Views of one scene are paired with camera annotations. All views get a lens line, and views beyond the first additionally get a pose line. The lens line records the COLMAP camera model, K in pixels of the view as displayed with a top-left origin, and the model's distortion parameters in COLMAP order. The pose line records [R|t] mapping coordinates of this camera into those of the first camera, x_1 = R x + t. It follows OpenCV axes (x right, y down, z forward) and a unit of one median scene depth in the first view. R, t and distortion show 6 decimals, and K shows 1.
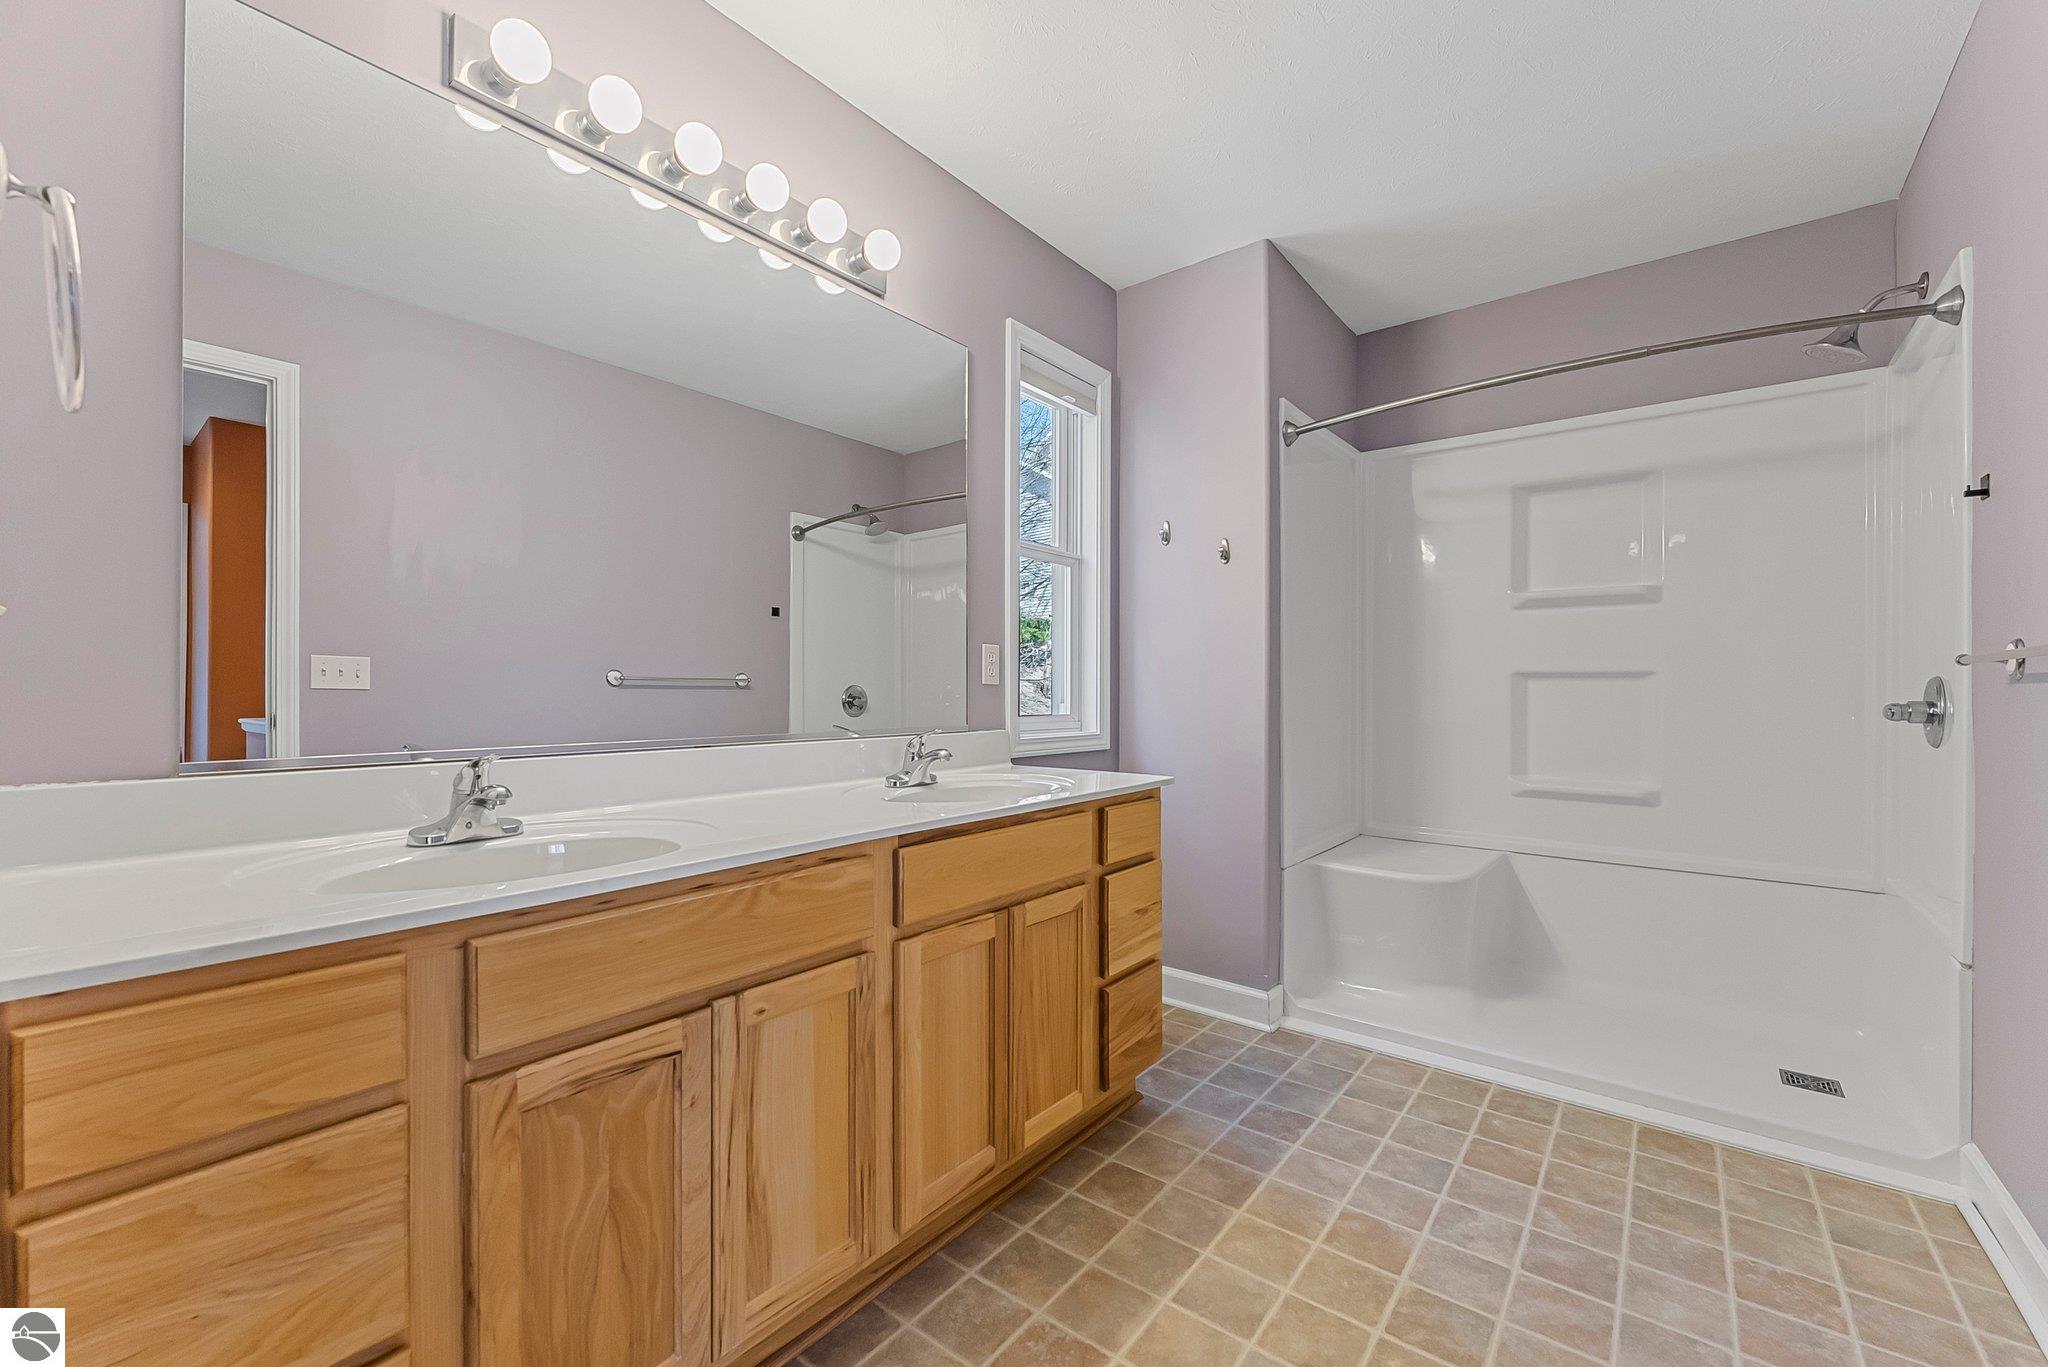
lens RADIAL K [[820.8, 0, 1037.8], [0, 820.8, 681.0], [0, 0, 1]] dist [-0.003643, 0.000013]
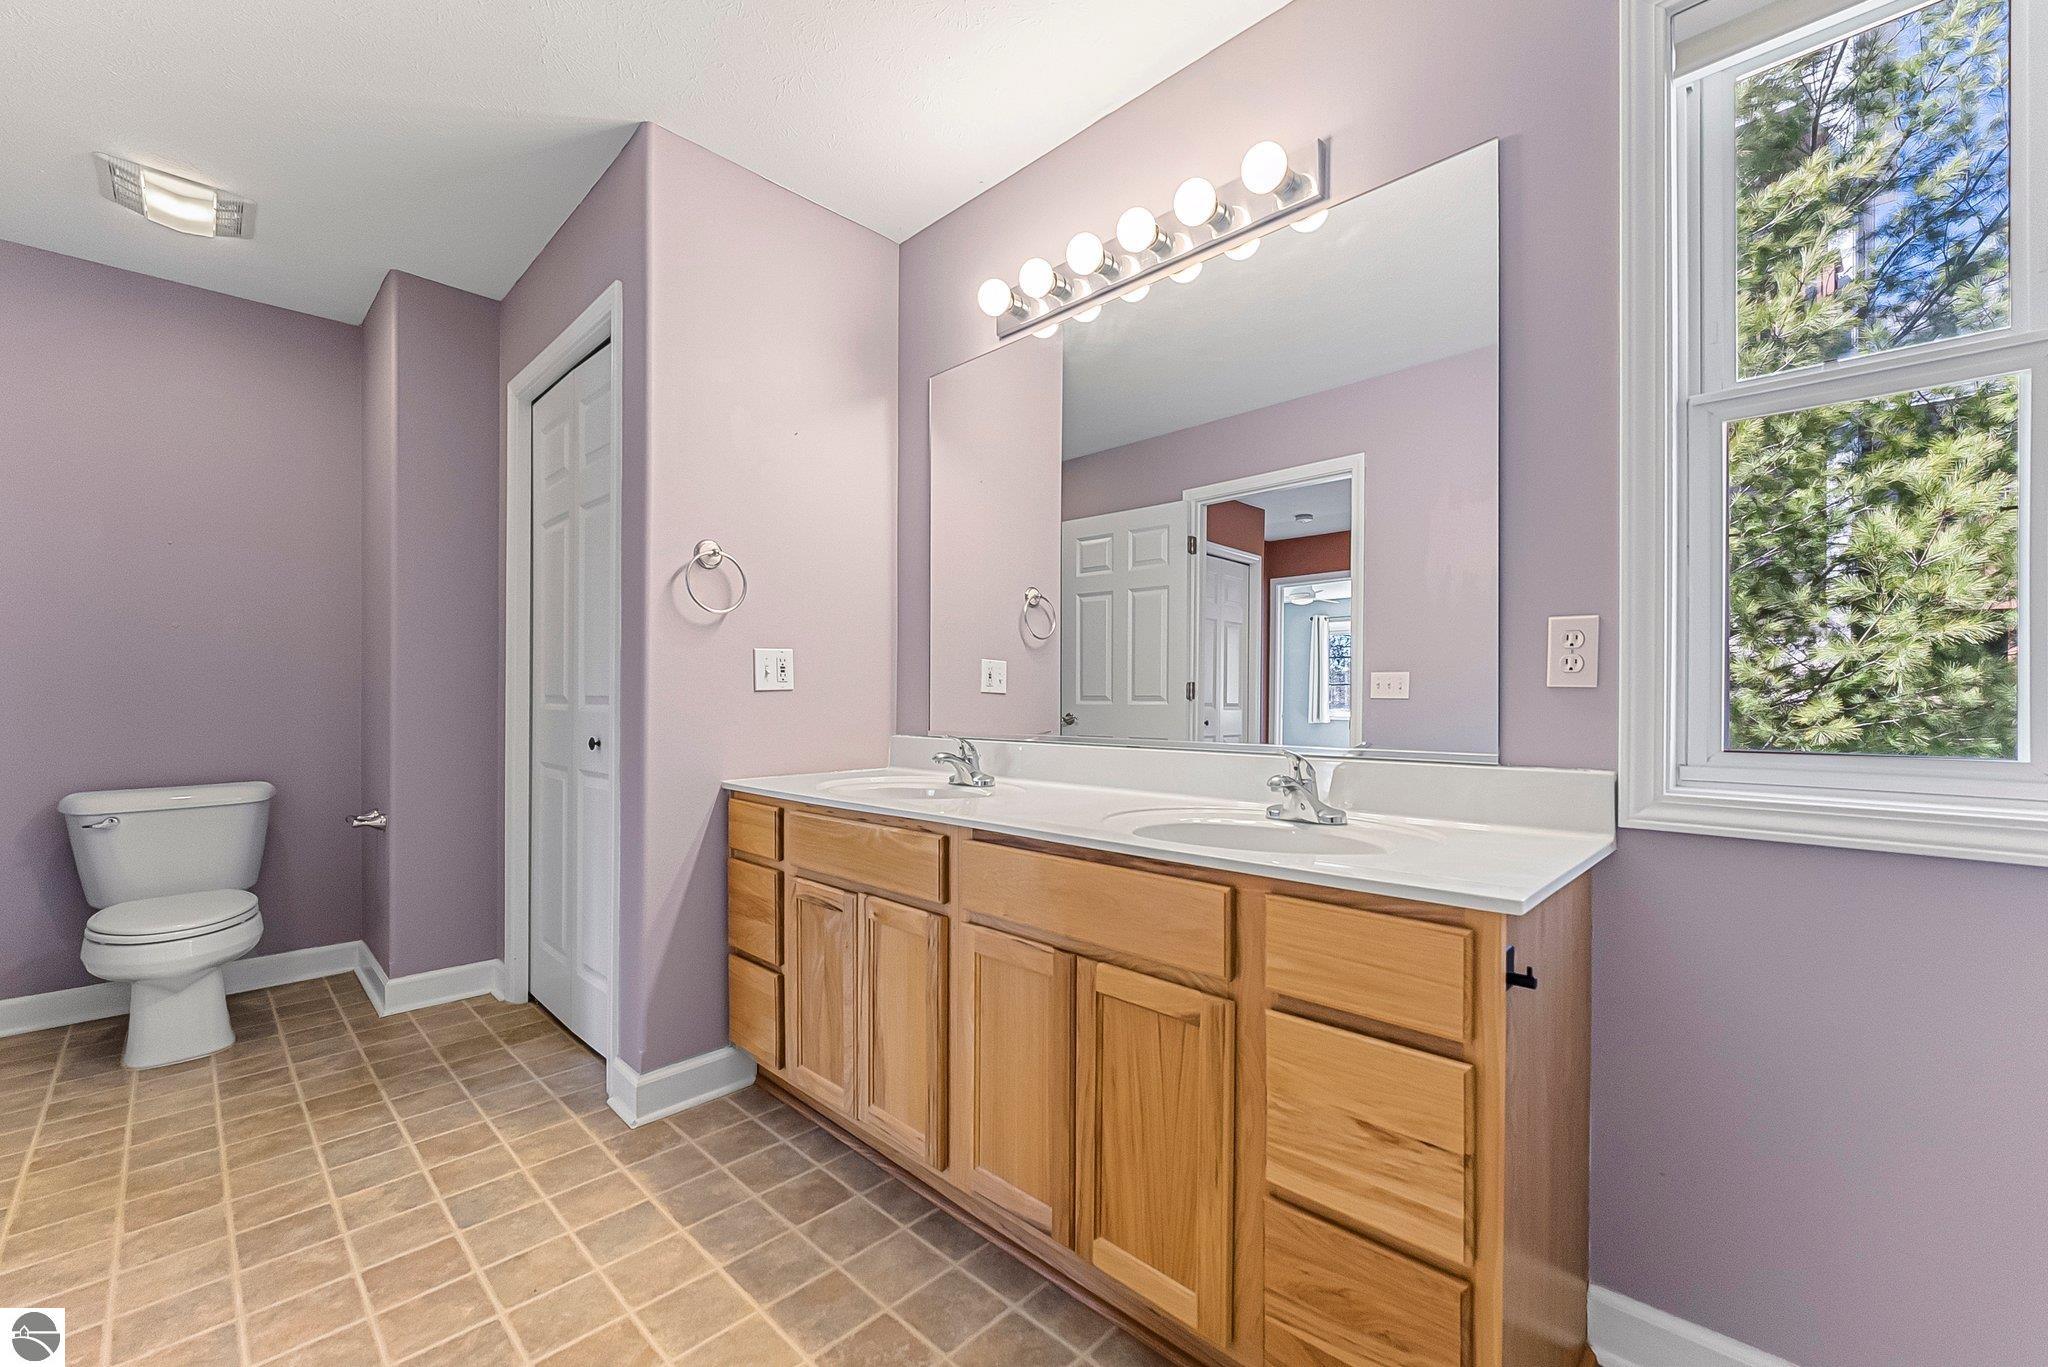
lens RADIAL K [[821.1, 0, 1027.9], [0, 821.1, 692.9], [0, 0, 1]] dist [-0.009266, 0.000356]
pose [[-0.098629, -0.008824, -0.995085, 1.142119], [0.007382, 0.999927, -0.009599, 0.022686], [0.995097, -0.008293, -0.098557, 1.465040]]
